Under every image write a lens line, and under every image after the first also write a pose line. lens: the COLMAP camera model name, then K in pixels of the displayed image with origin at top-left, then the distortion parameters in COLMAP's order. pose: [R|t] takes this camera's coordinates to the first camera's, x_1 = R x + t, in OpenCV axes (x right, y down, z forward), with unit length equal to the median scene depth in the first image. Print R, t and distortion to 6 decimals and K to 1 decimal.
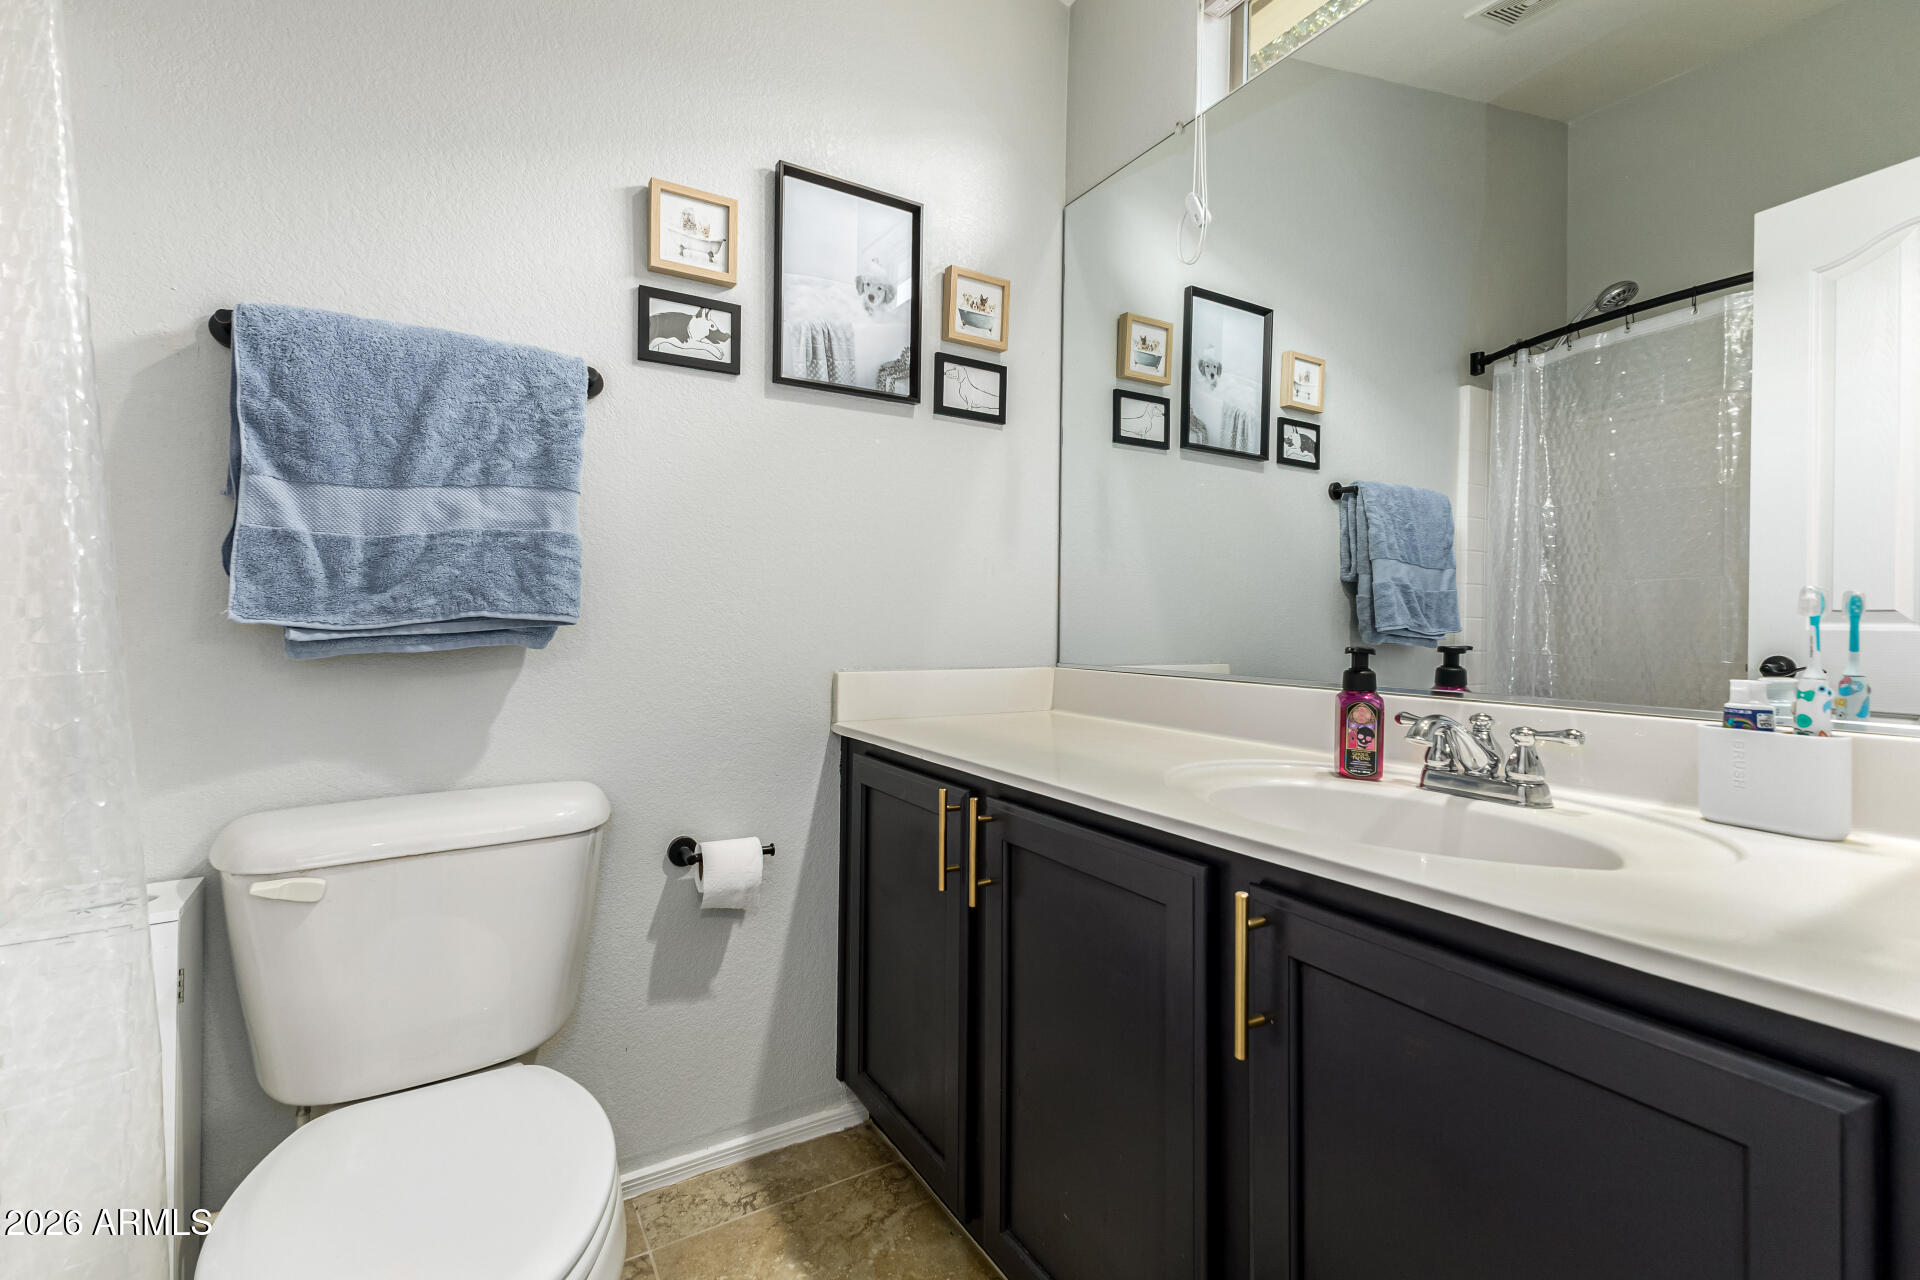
lens RADIAL K [[825.6, 0, 956.6], [0, 825.6, 620.1], [0, 0, 1]] dist [0.007844, 0.000279]
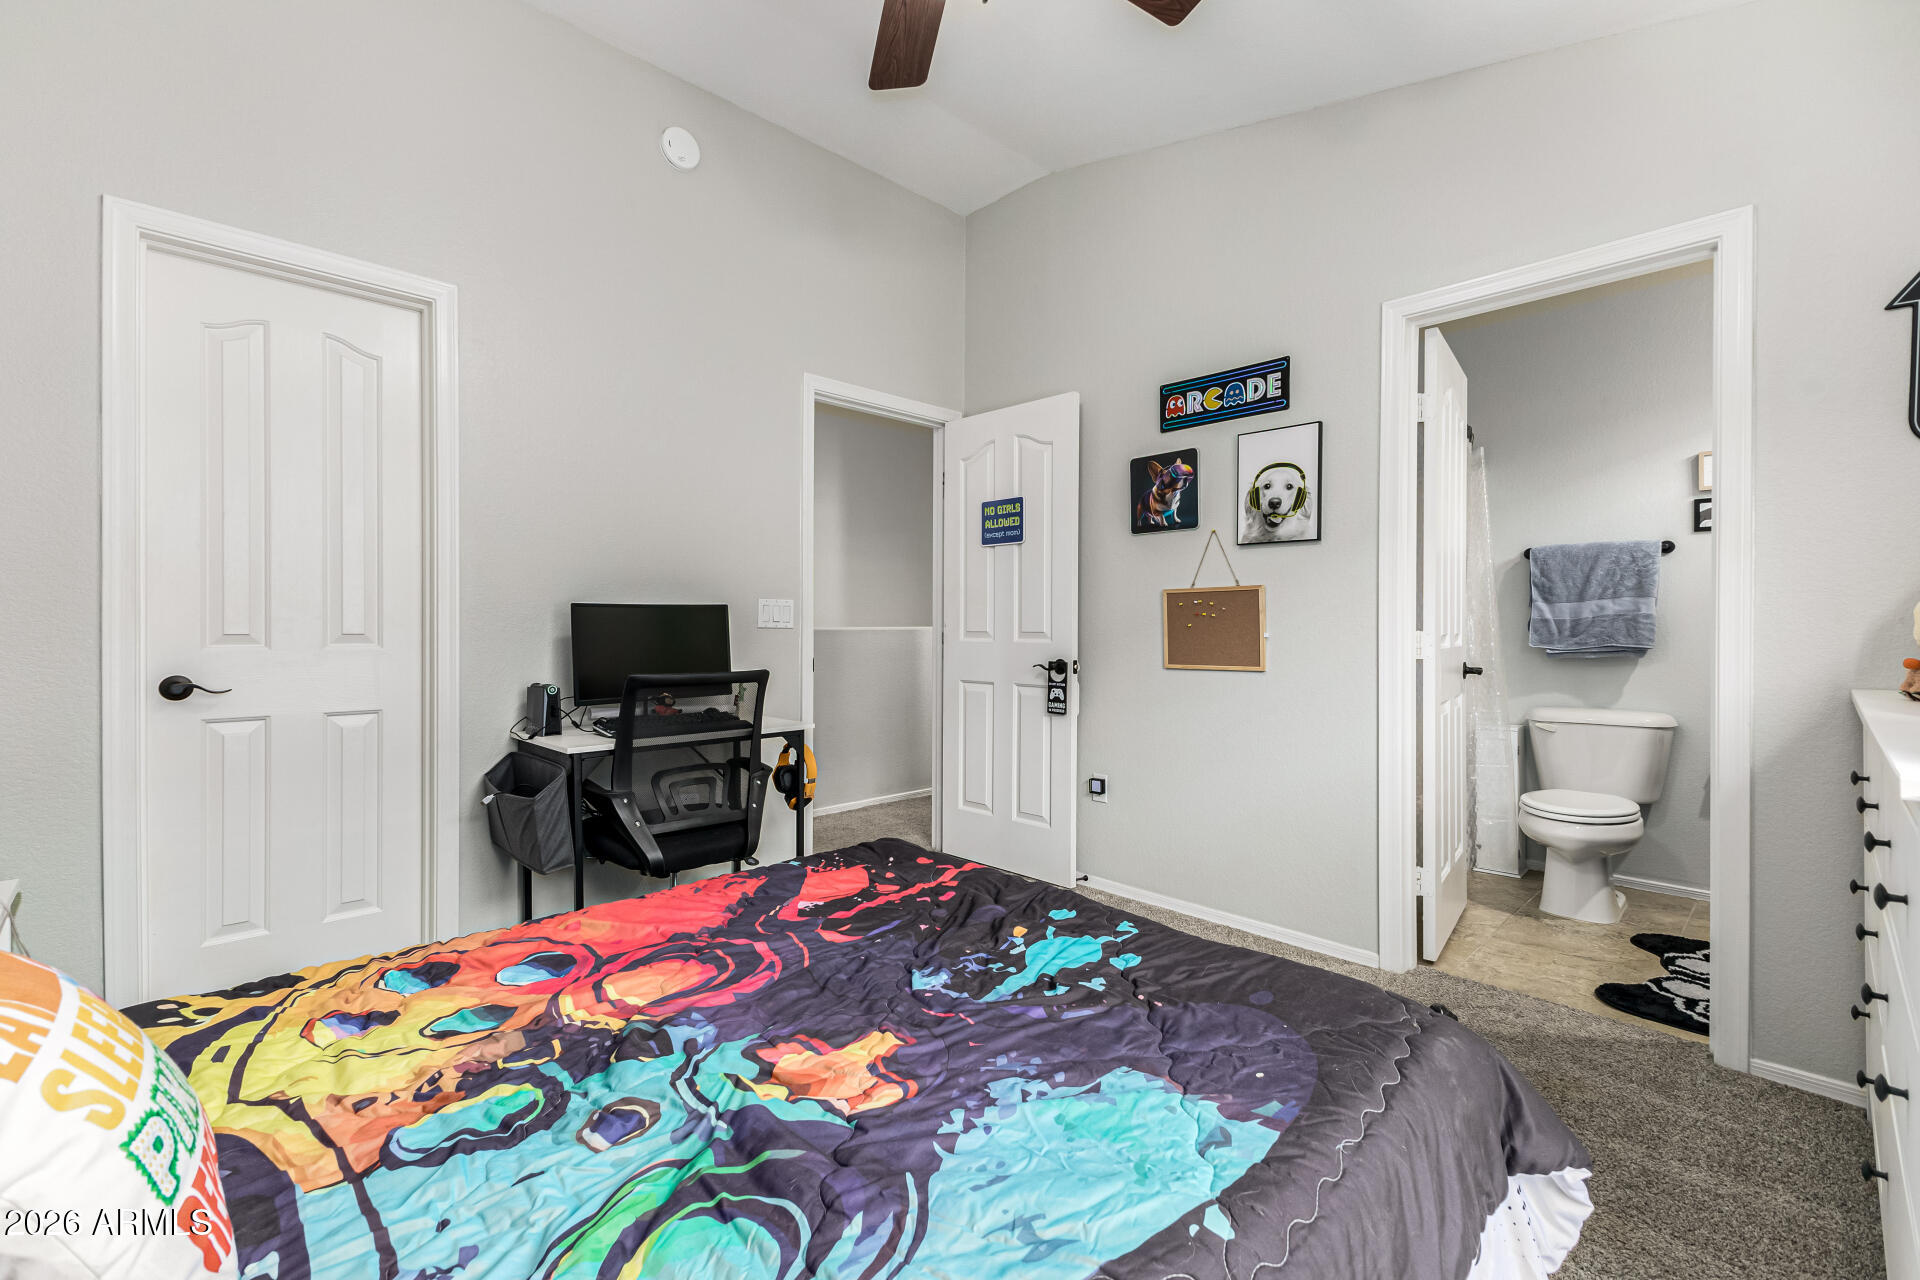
lens RADIAL K [[825.6, 0, 955.9], [0, 825.6, 624.0], [0, 0, 1]] dist [0.007844, 0.000279]
pose [[0.185207, -0.008503, -0.982663, 1.741754], [0.007338, 0.999947, -0.007269, -0.073291], [0.982672, -0.005864, 0.185259, -1.663022]]
